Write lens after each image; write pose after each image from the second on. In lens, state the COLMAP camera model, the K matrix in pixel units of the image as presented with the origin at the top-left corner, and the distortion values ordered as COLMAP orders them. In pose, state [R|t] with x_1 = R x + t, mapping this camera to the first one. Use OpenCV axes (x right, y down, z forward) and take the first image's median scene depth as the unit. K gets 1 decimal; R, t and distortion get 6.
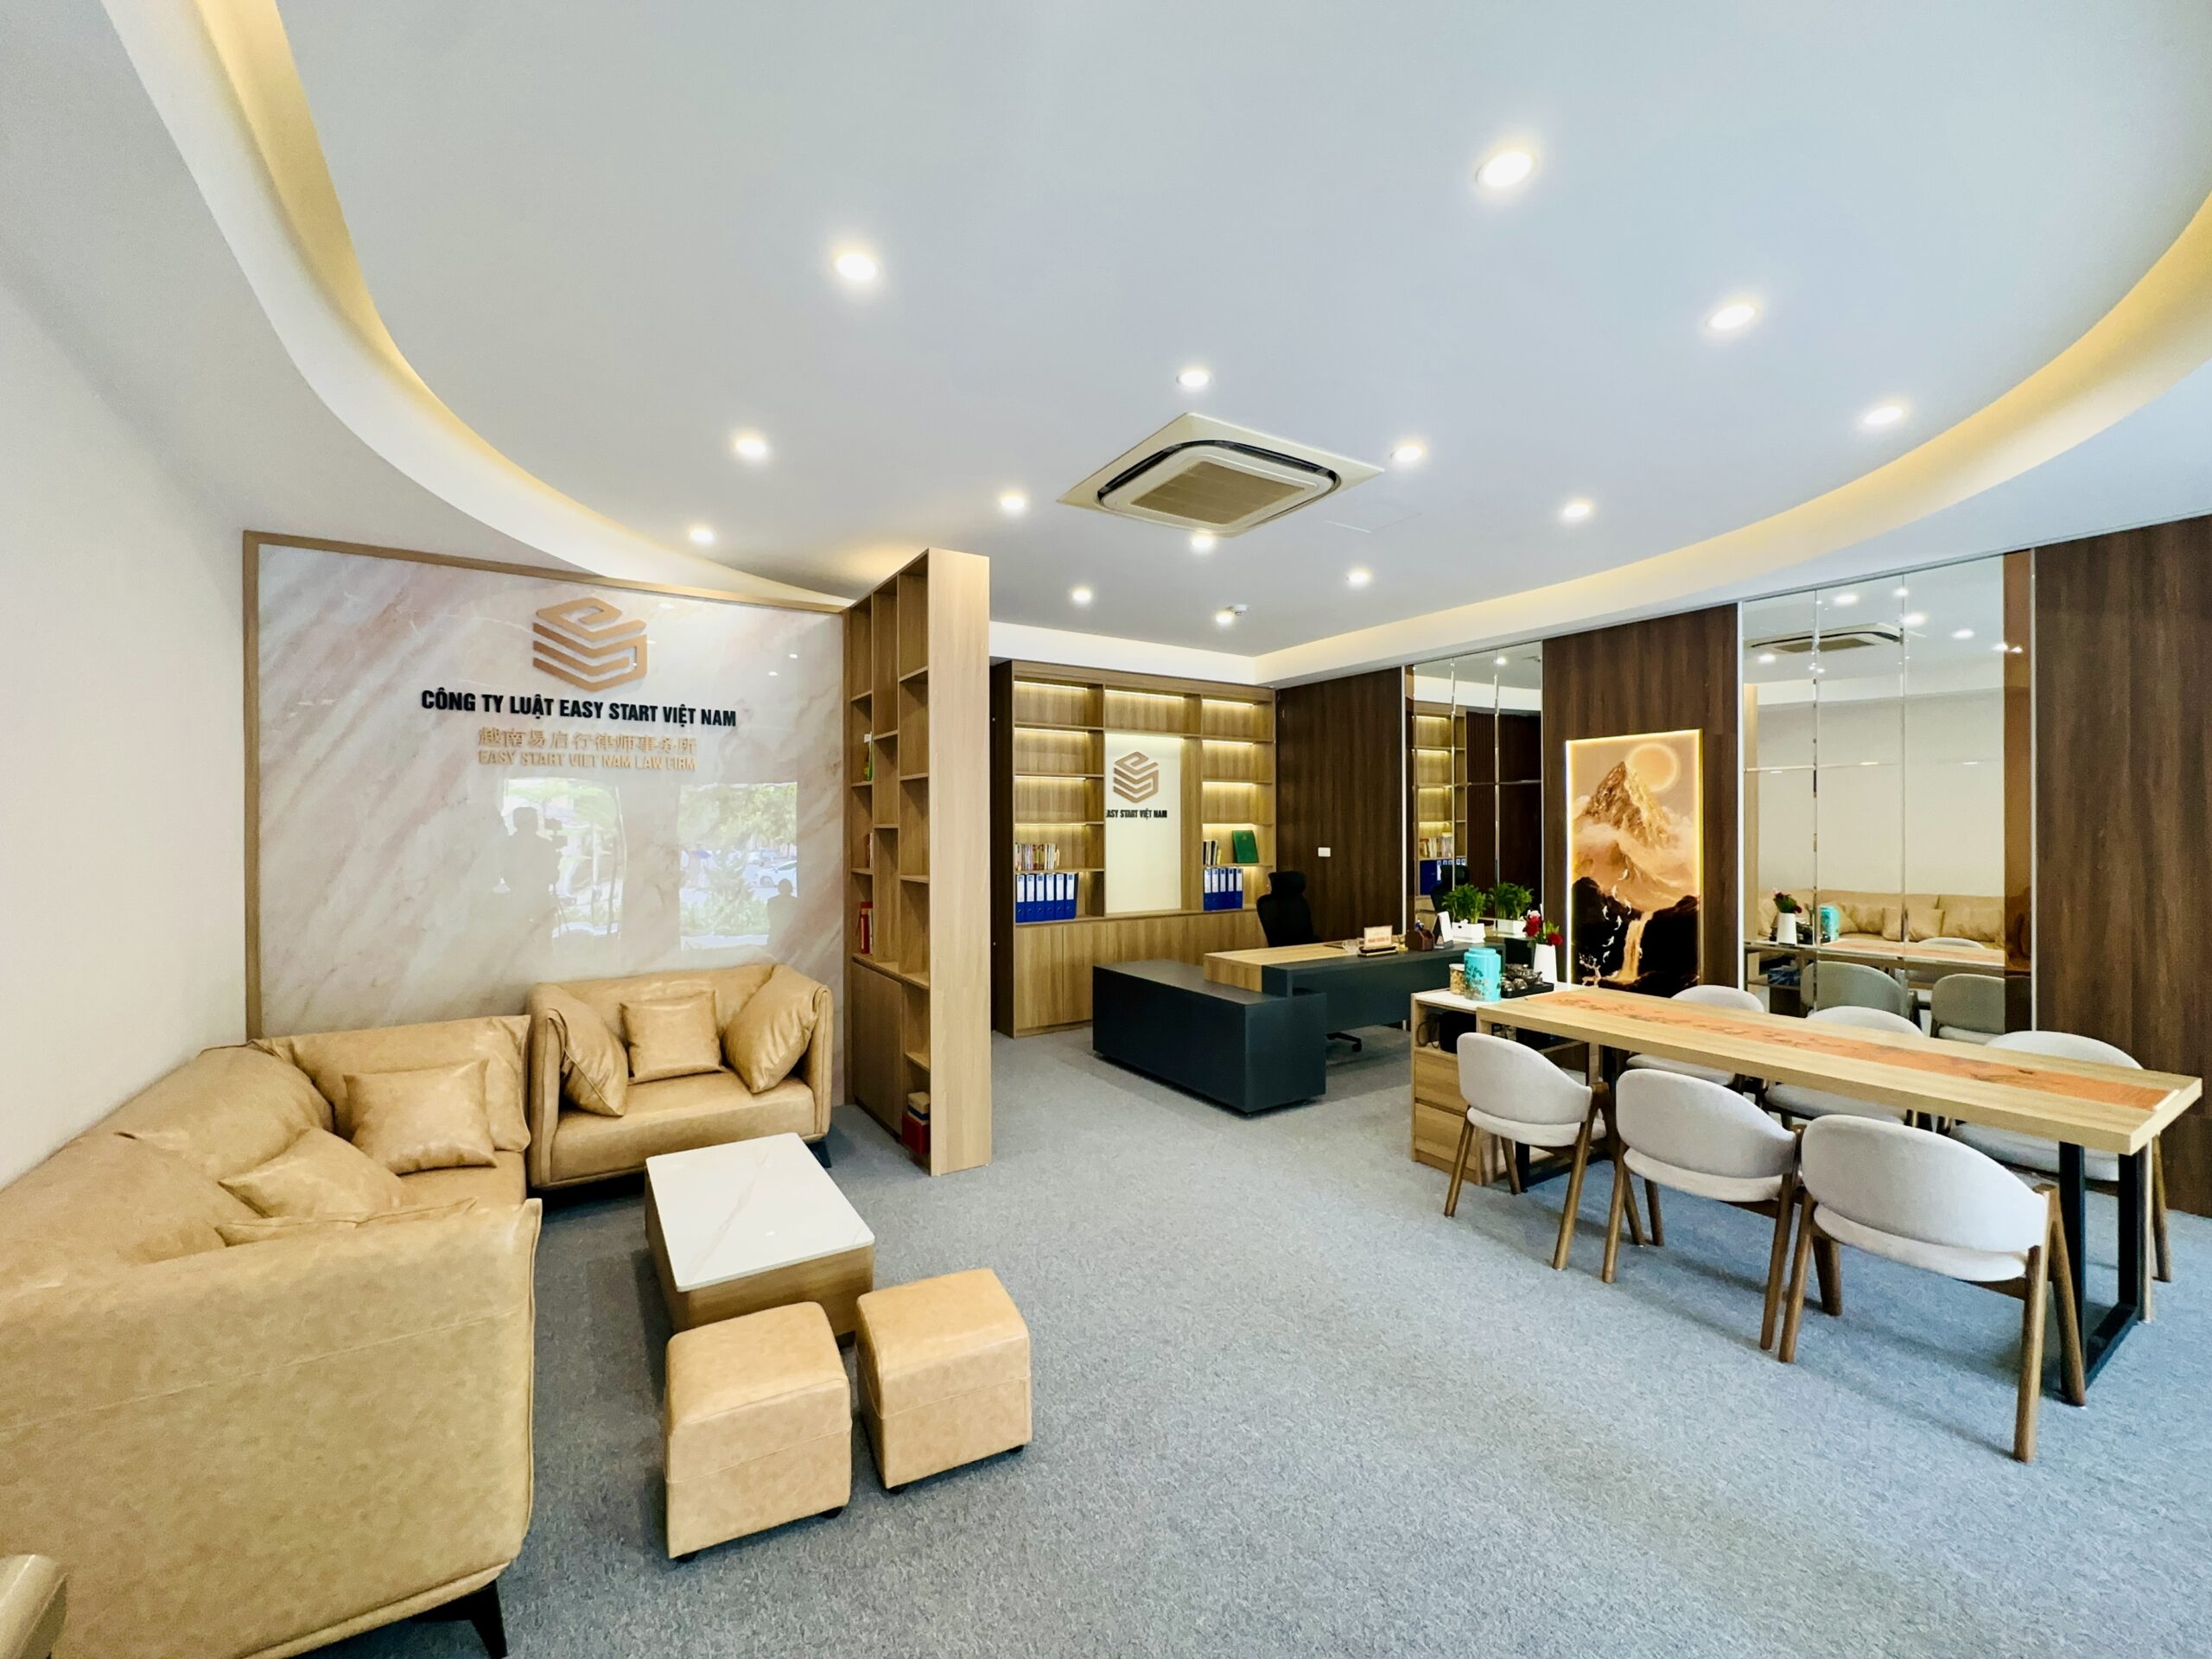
lens RADIAL K [[887.9, 0, 1091.1], [0, 887.9, 839.1], [0, 0, 1]] dist [-0.002790, -0.000183]
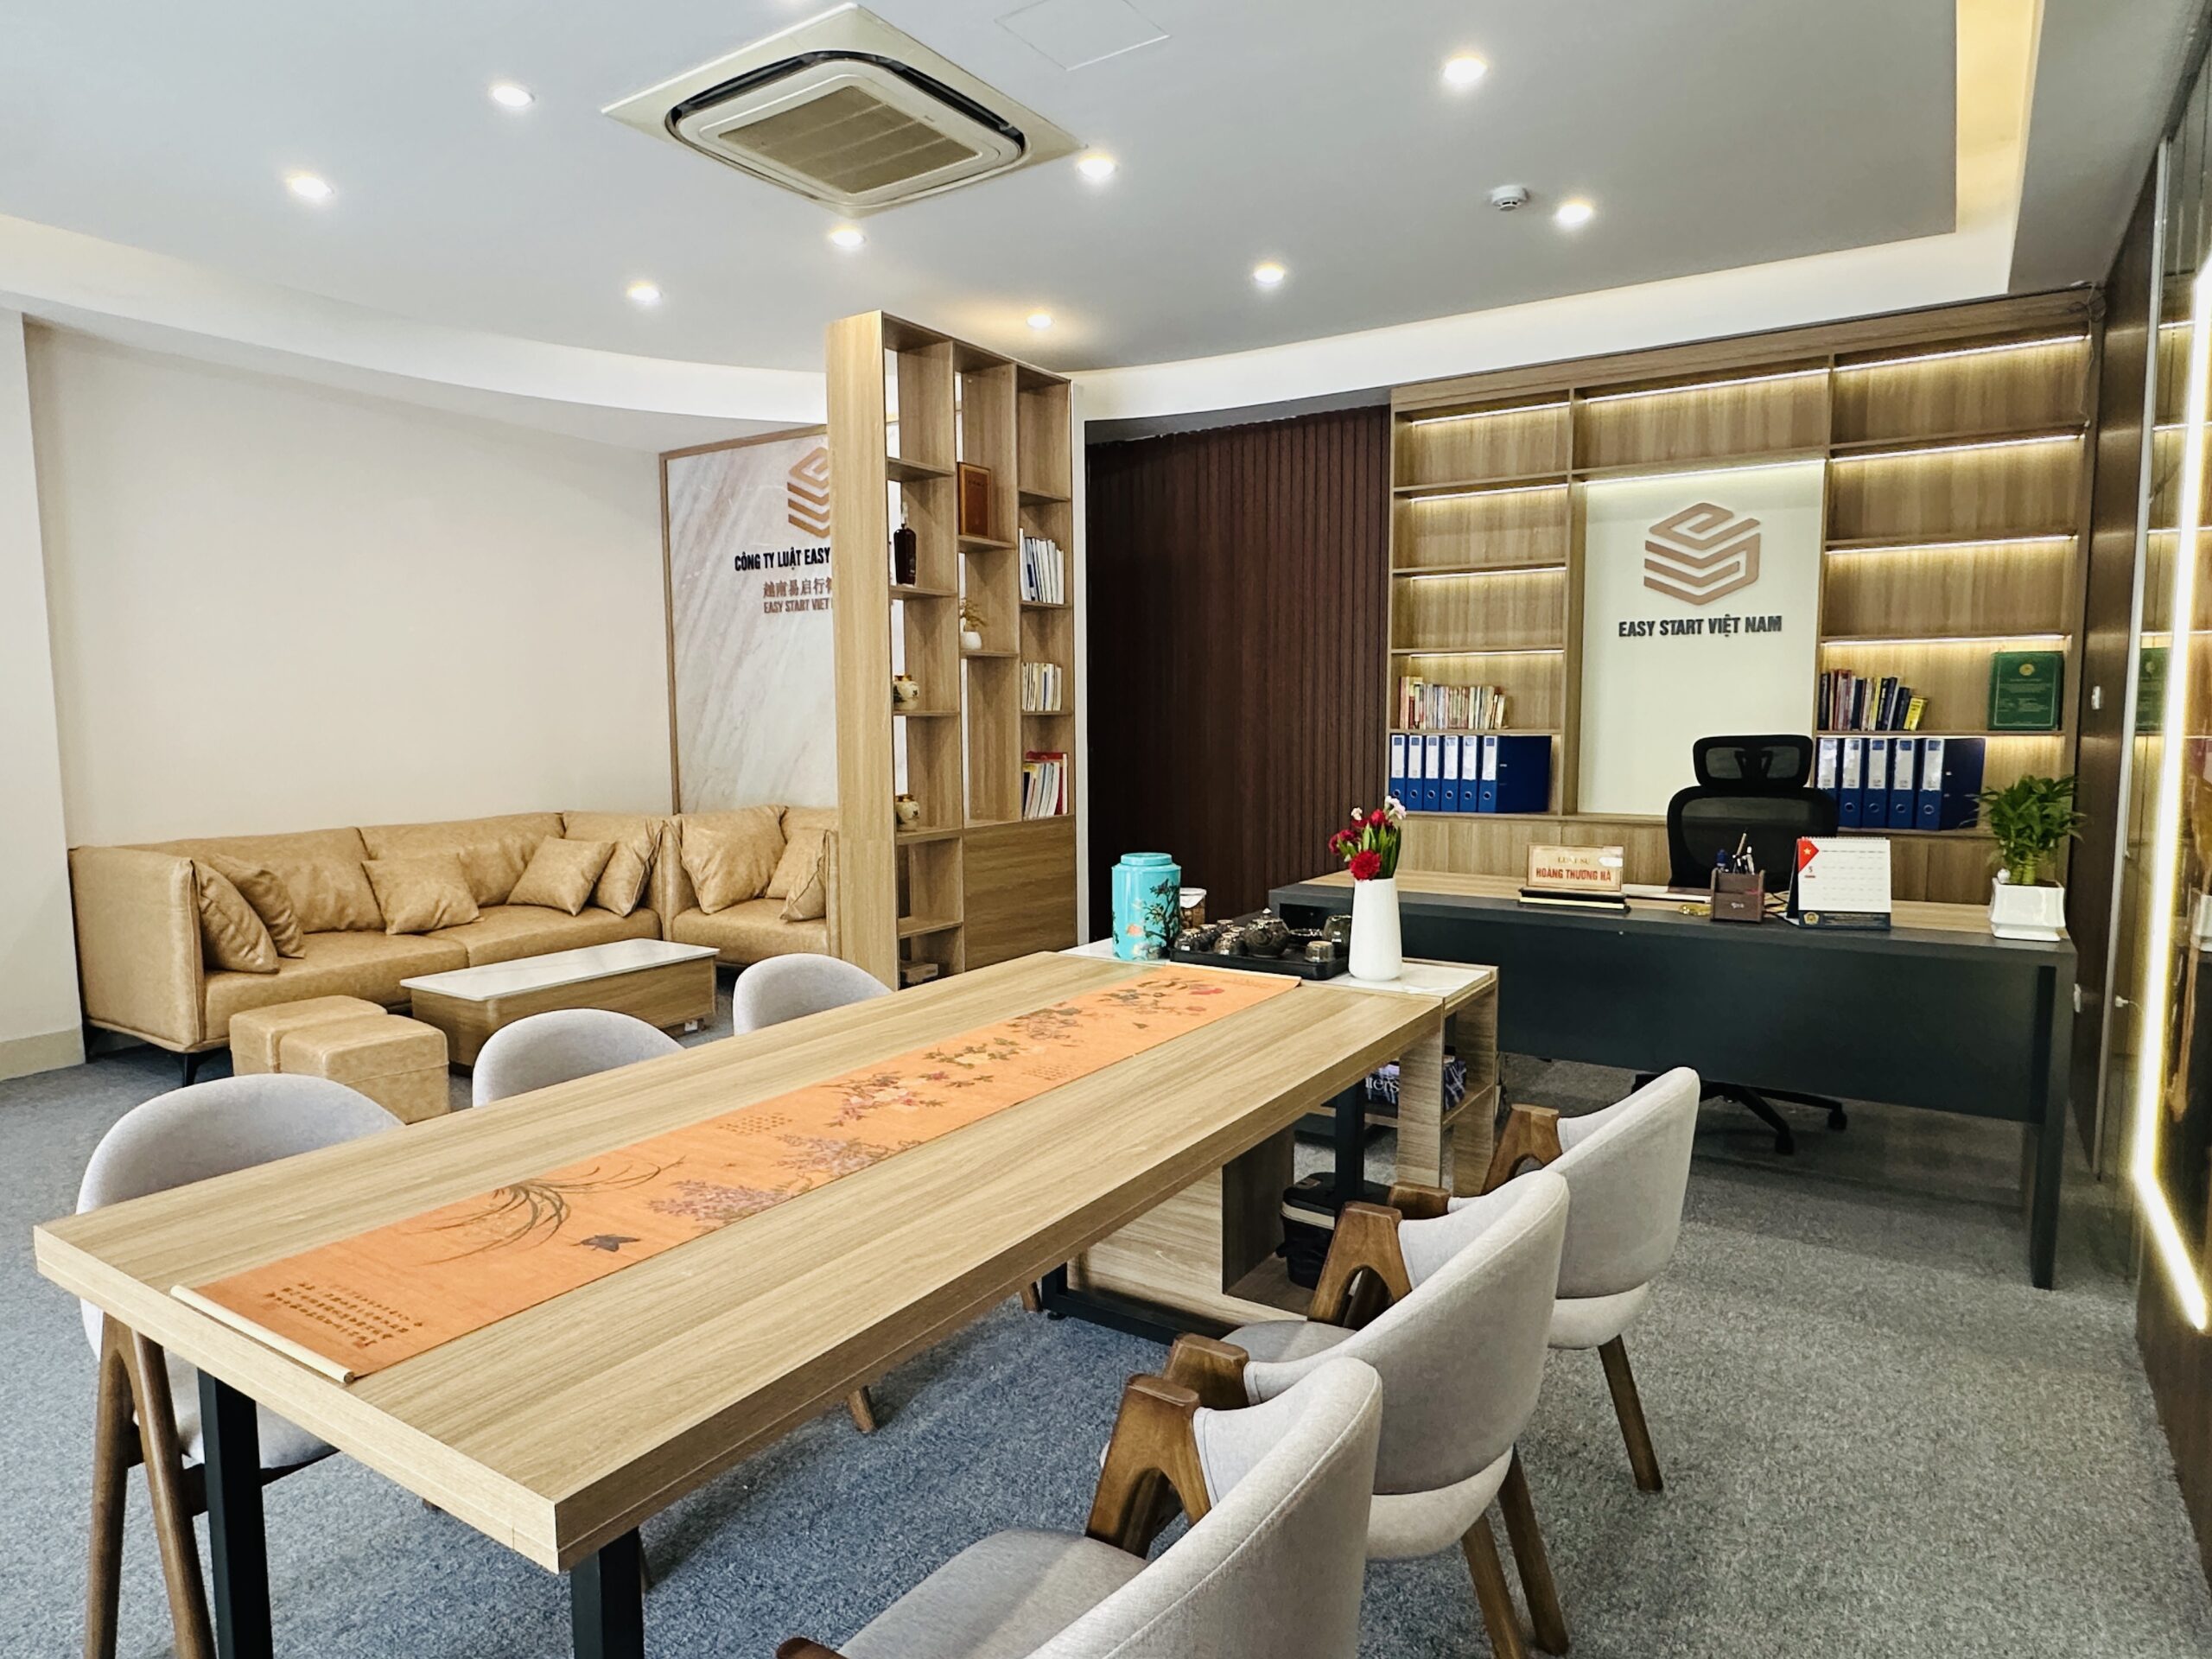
lens RADIAL K [[1303.5, 0, 1106.0], [0, 1303.5, 825.4], [0, 0, 1]] dist [0.000390, -0.000471]
pose [[0.423934, 0.077180, -0.902399, 0.630387], [-0.008596, 0.996660, 0.081203, 0.029061], [0.905652, -0.026668, 0.423182, 0.395471]]
